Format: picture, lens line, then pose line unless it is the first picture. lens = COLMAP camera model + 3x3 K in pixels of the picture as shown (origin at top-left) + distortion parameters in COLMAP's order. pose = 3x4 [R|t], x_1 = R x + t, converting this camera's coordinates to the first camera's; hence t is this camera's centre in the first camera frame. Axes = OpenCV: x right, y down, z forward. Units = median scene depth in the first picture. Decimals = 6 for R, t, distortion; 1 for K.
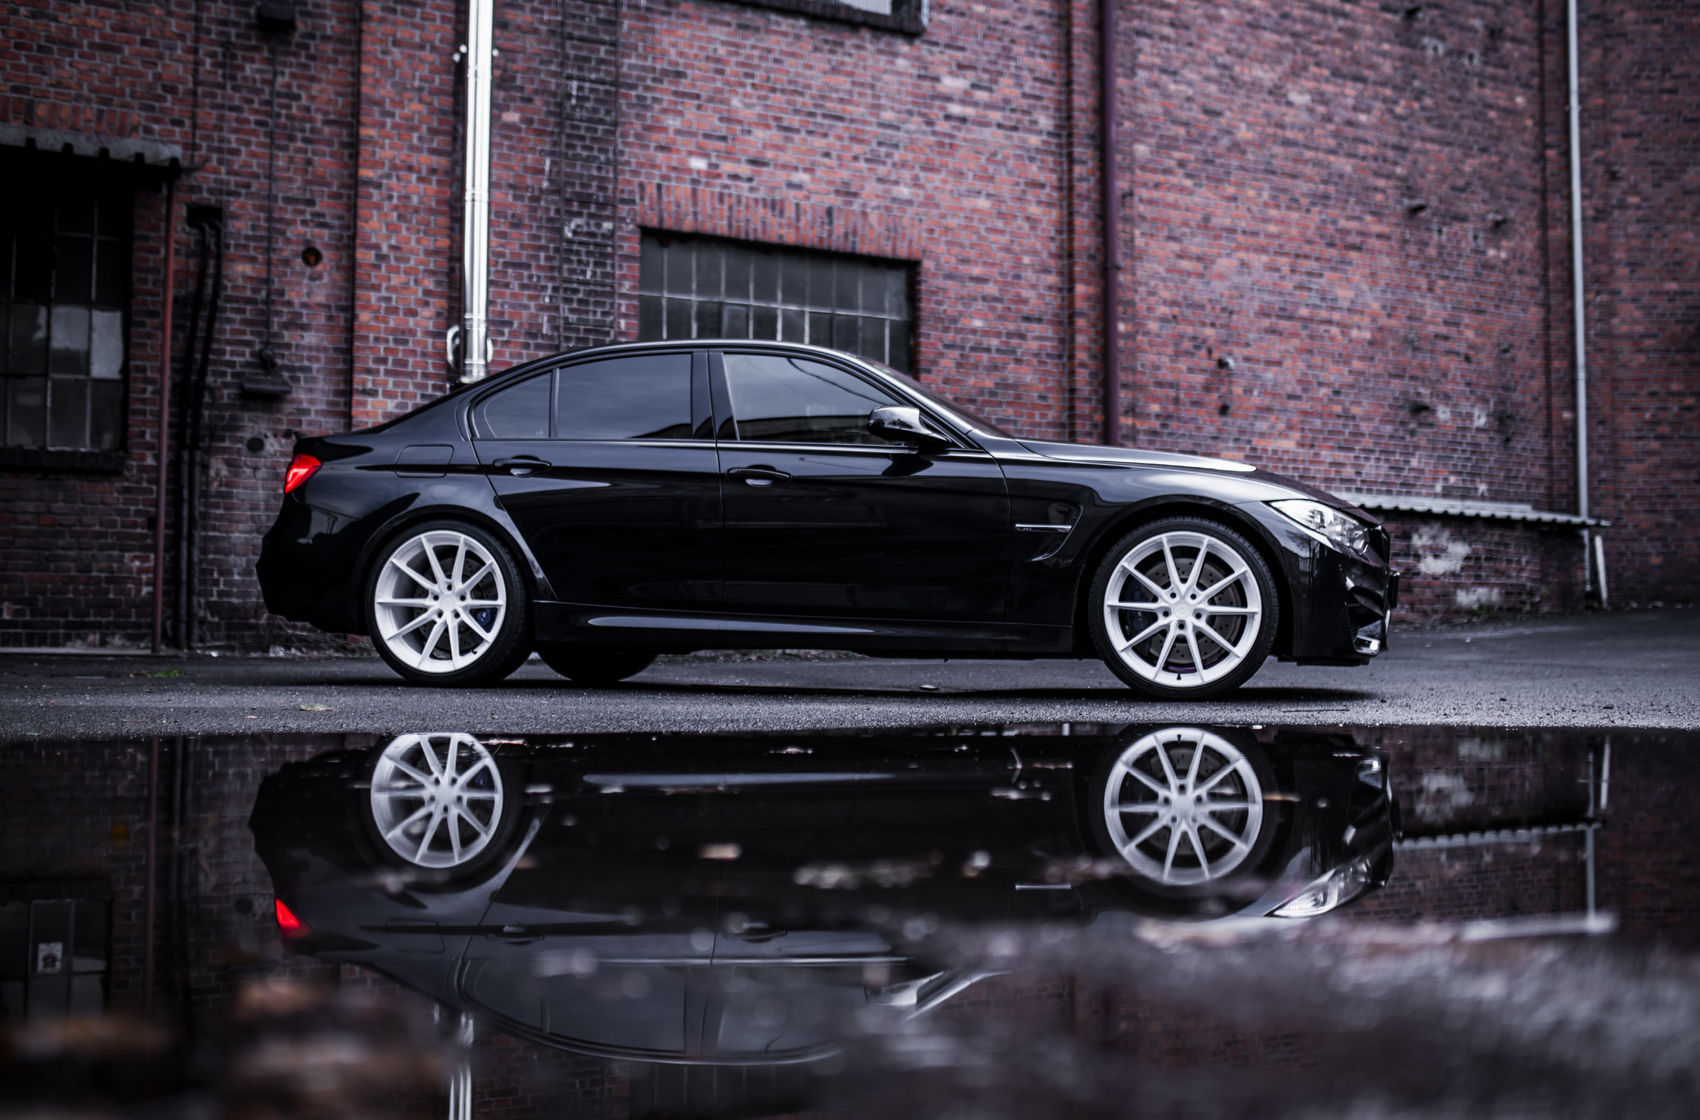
lens RADIAL K [[1687.0, 0, 861.5], [0, 1687.0, 555.5], [0, 0, 1]] dist [-0.068503, 0.109519]
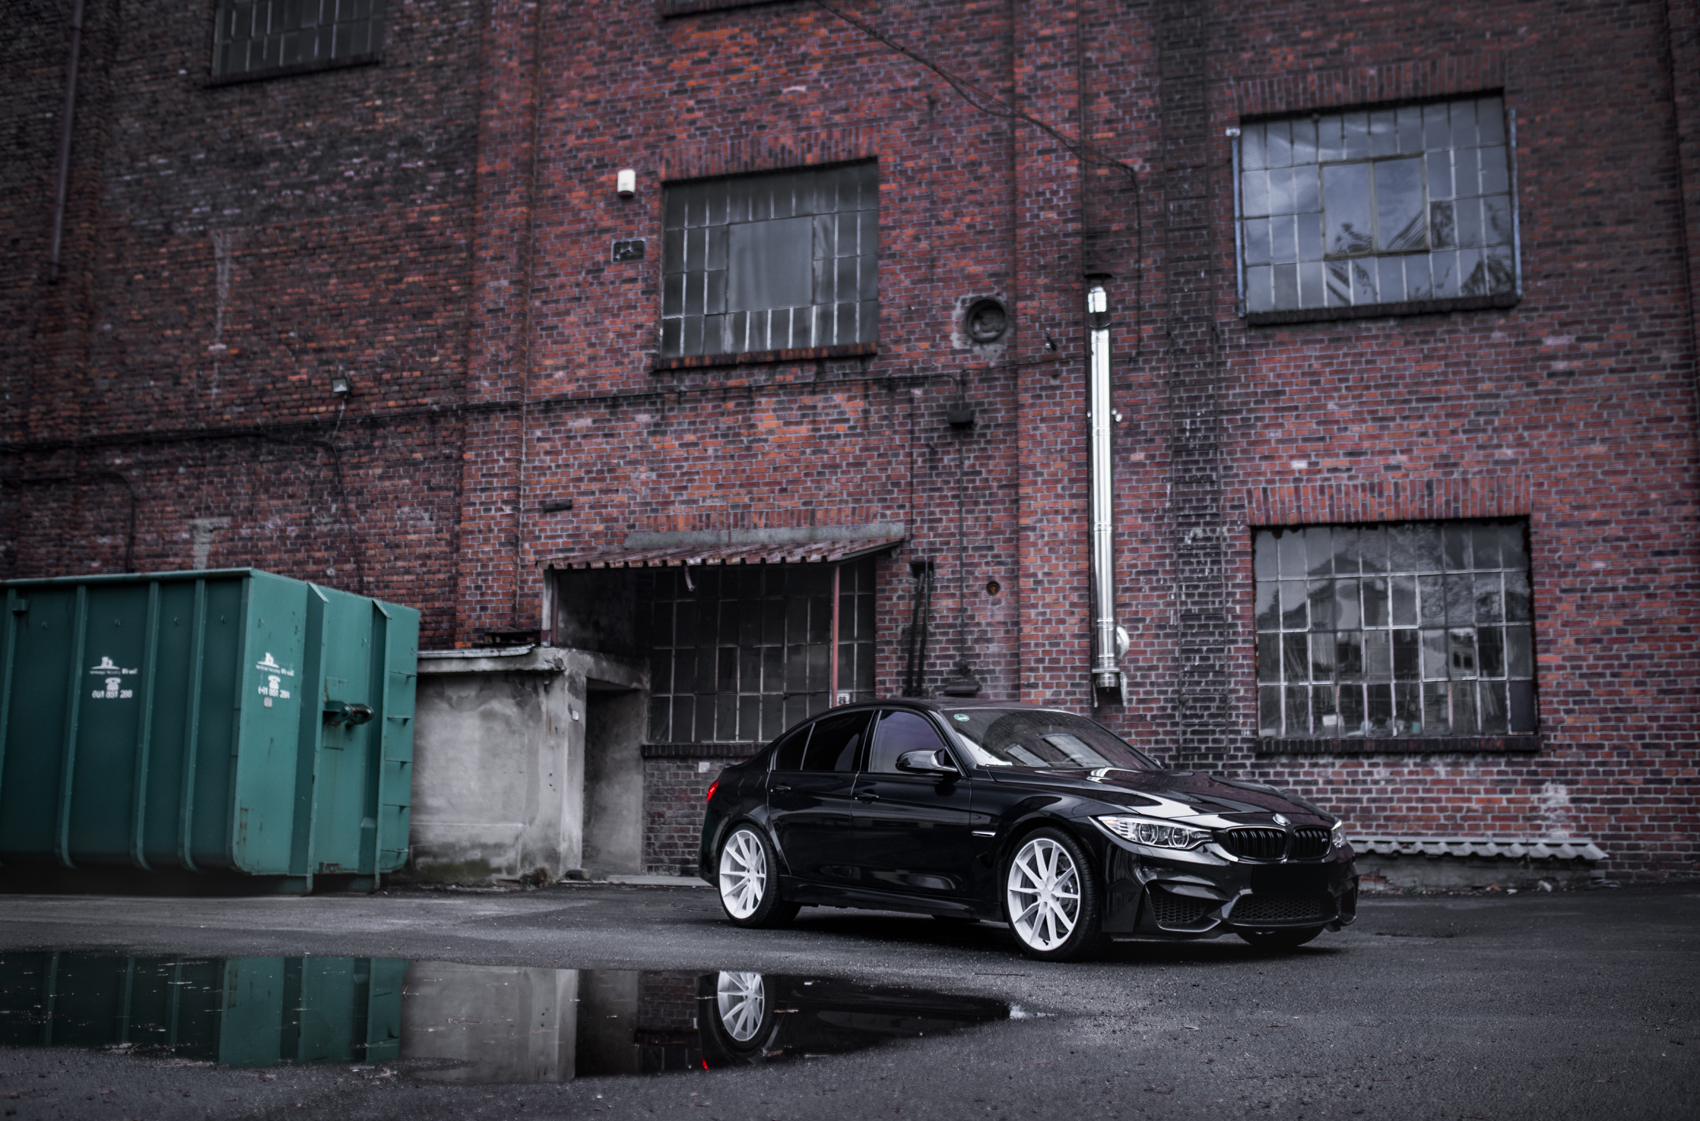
lens RADIAL K [[1687.0, 0, 861.5], [0, 1687.0, 556.0], [0, 0, 1]] dist [-0.068503, 0.109519]
pose [[0.733291, -0.110034, -0.670952, 0.467331], [0.036030, 0.991720, -0.123261, -0.035785], [0.678960, 0.066211, 0.731184, -0.067130]]
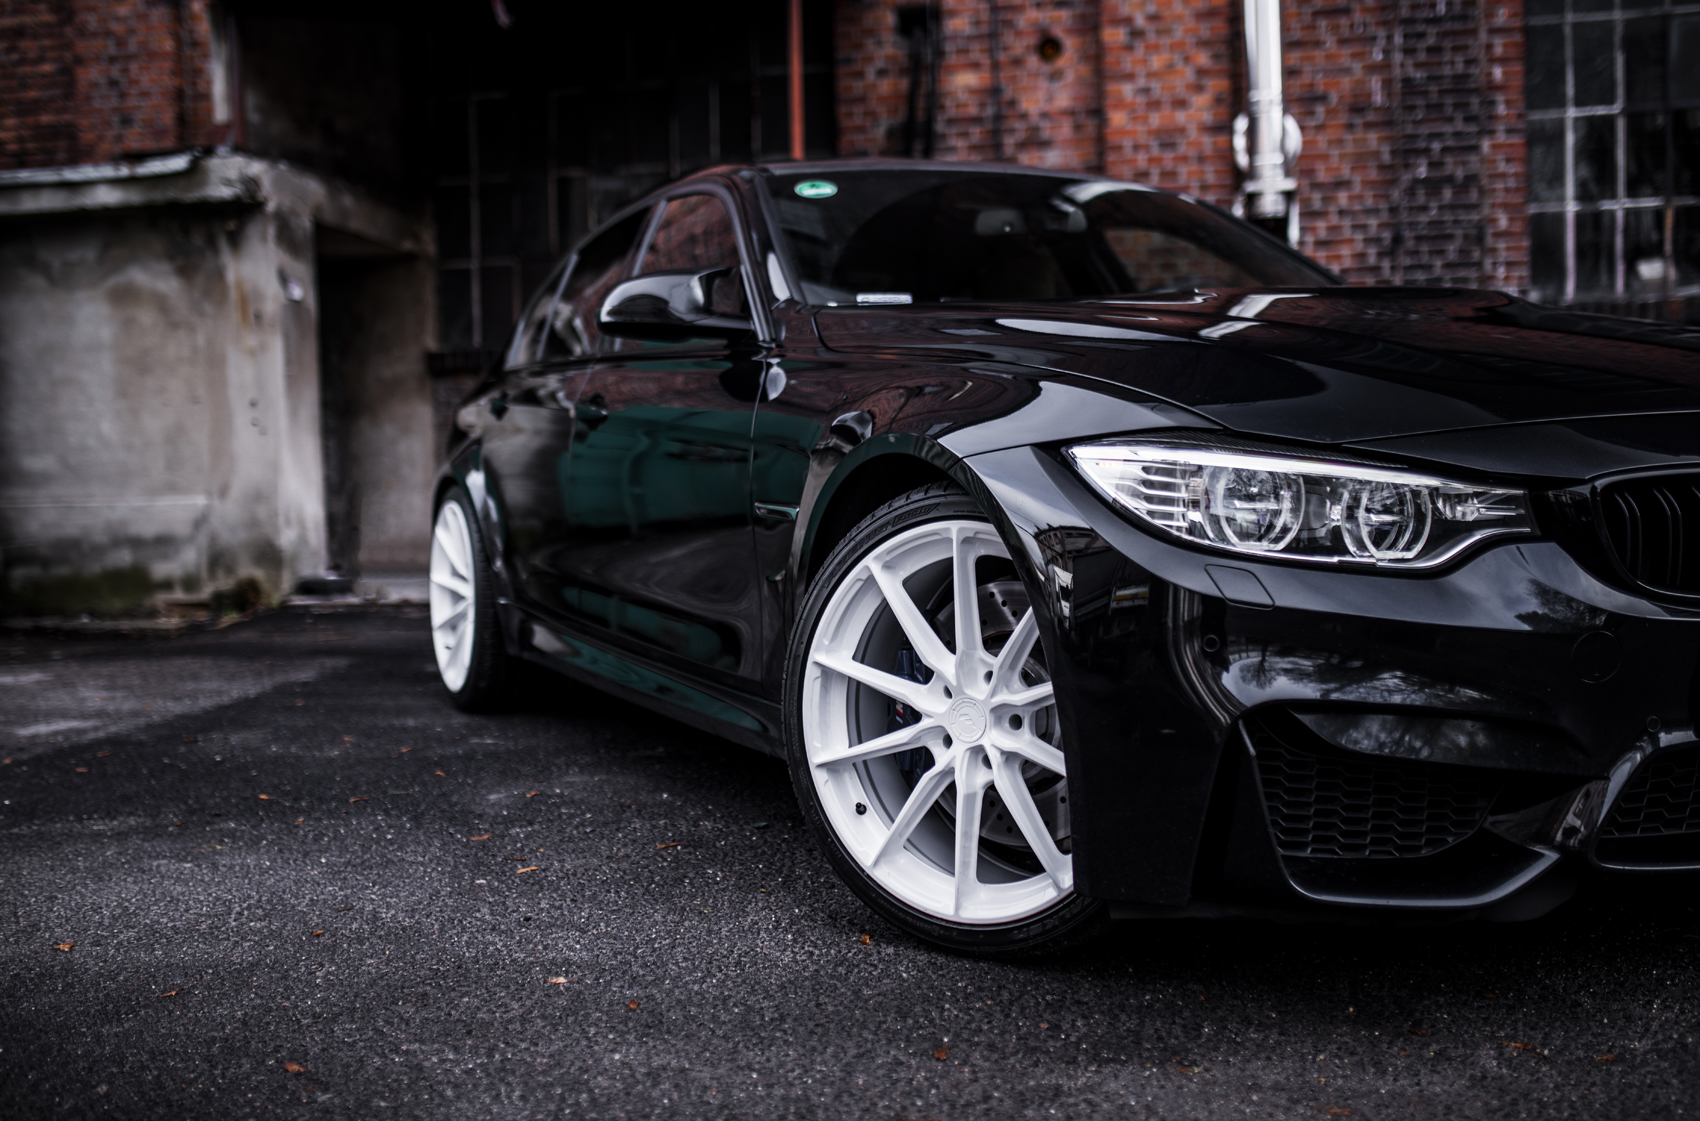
lens RADIAL K [[1687.0, 0, 861.5], [0, 1687.0, 556.0], [0, 0, 1]] dist [-0.068503, 0.109519]
pose [[0.806515, -0.001523, -0.591212, 0.047854], [0.066188, 0.993943, 0.087732, -0.020180], [0.587497, -0.109888, 0.801730, 0.285673]]
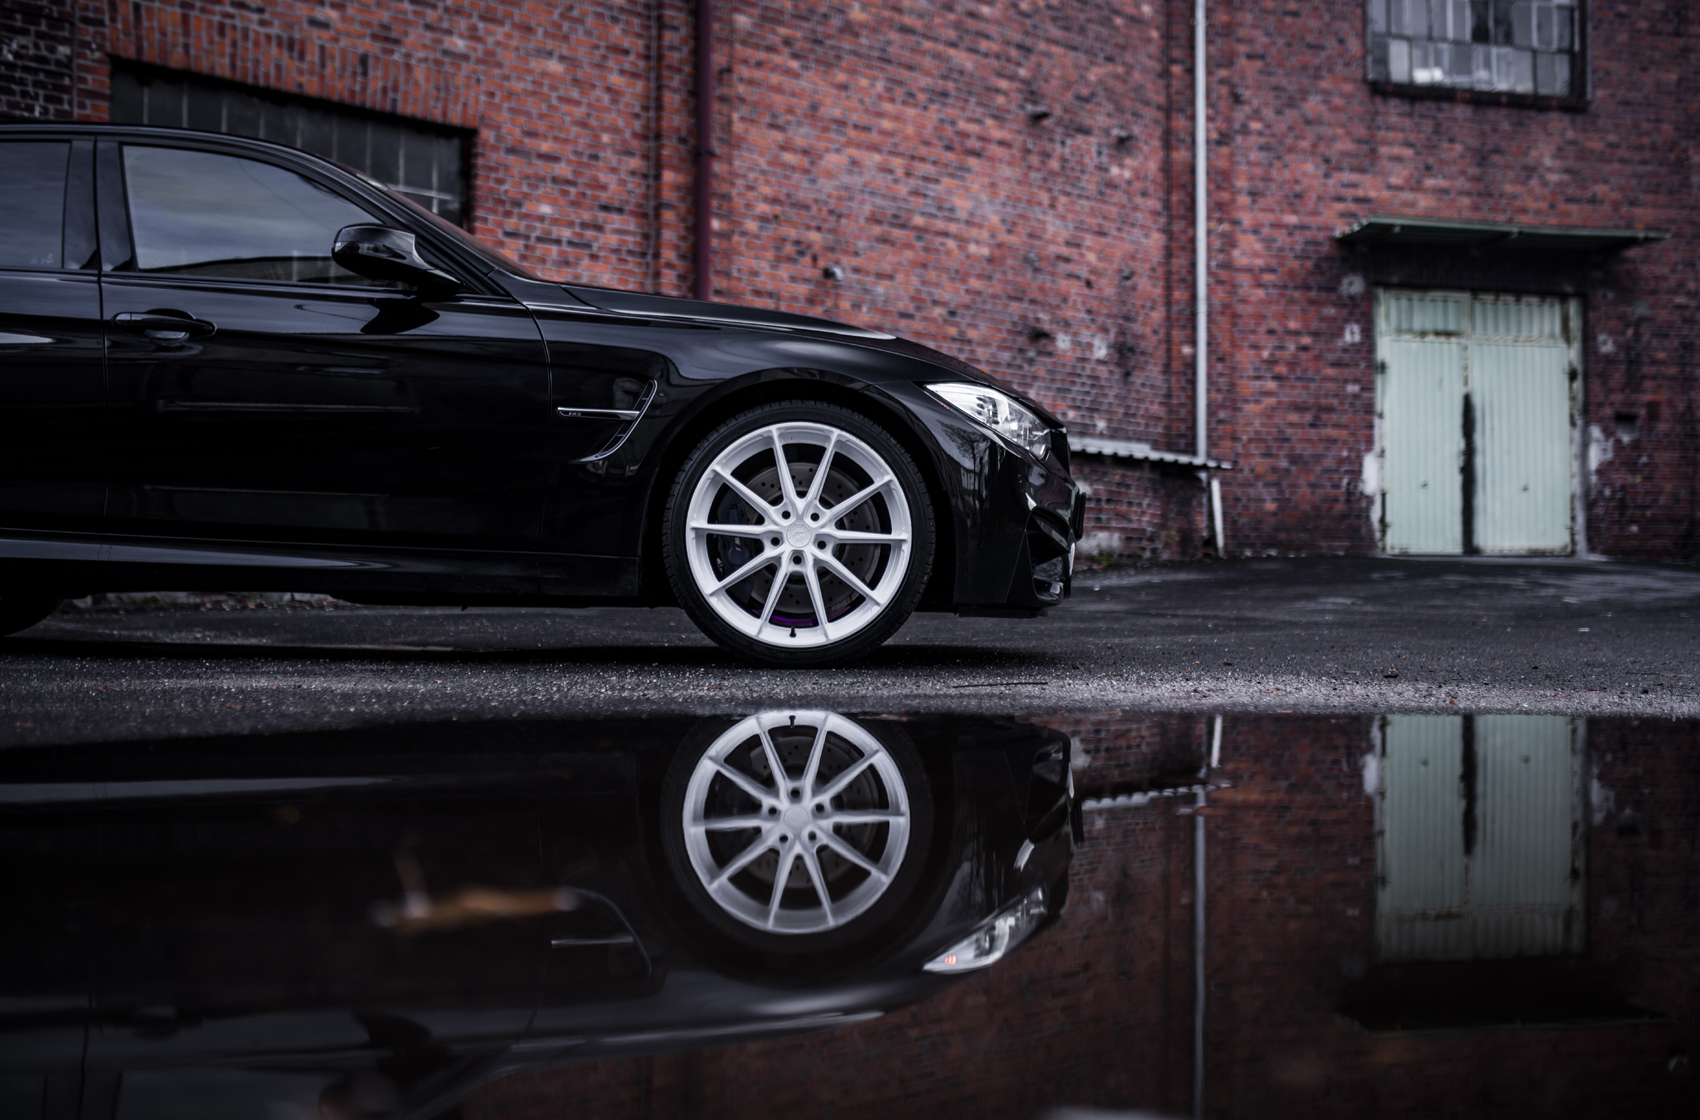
lens RADIAL K [[1724.1, 0, 850.0], [0, 1724.1, 560.0], [0, 0, 1]] dist [-0.063354, 0.109267]
pose [[0.972624, 0.008862, 0.232214, 0.020777], [-0.016544, 0.999378, 0.031152, 0.008839], [-0.231793, -0.034141, 0.972166, 0.136577]]
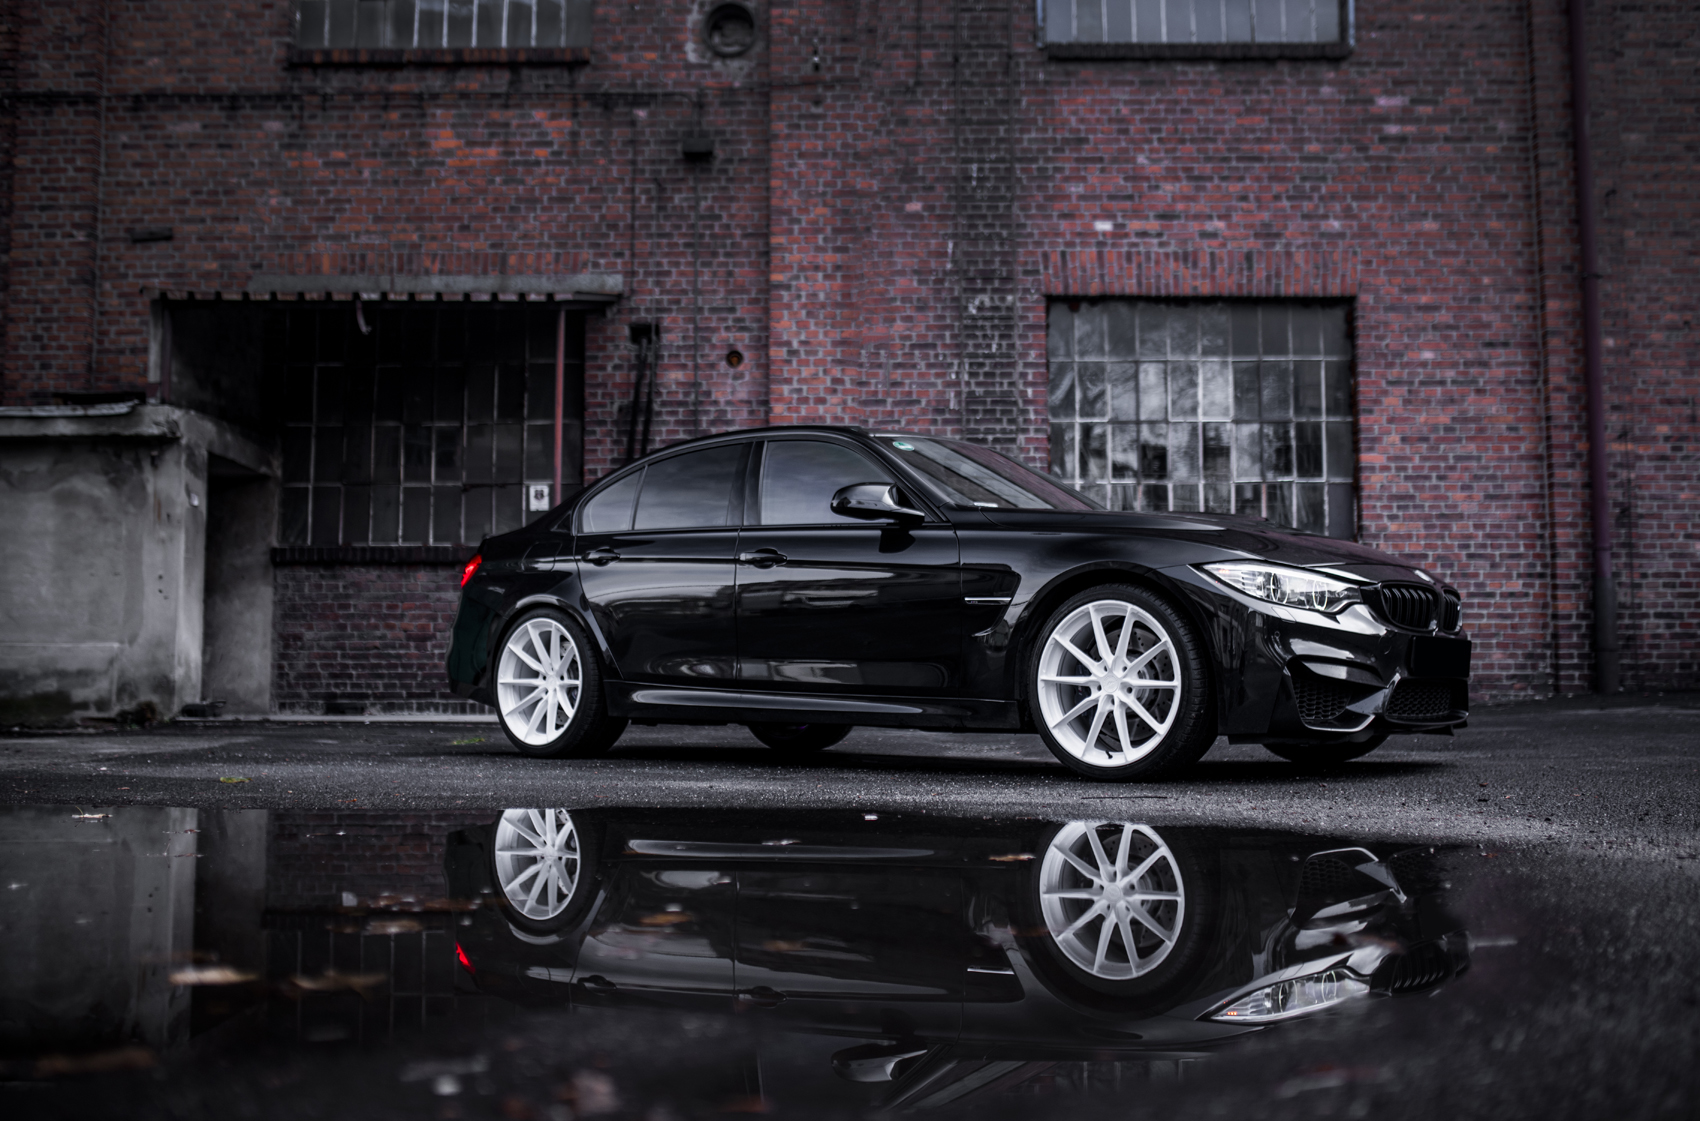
lens RADIAL K [[1687.0, 0, 861.5], [0, 1687.0, 556.0], [0, 0, 1]] dist [-0.068503, 0.109519]
pose [[0.892520, -0.045952, -0.448660, 0.217975], [0.032795, 0.998775, -0.037056, -0.003875], [0.449813, 0.018359, 0.892934, 0.042710]]
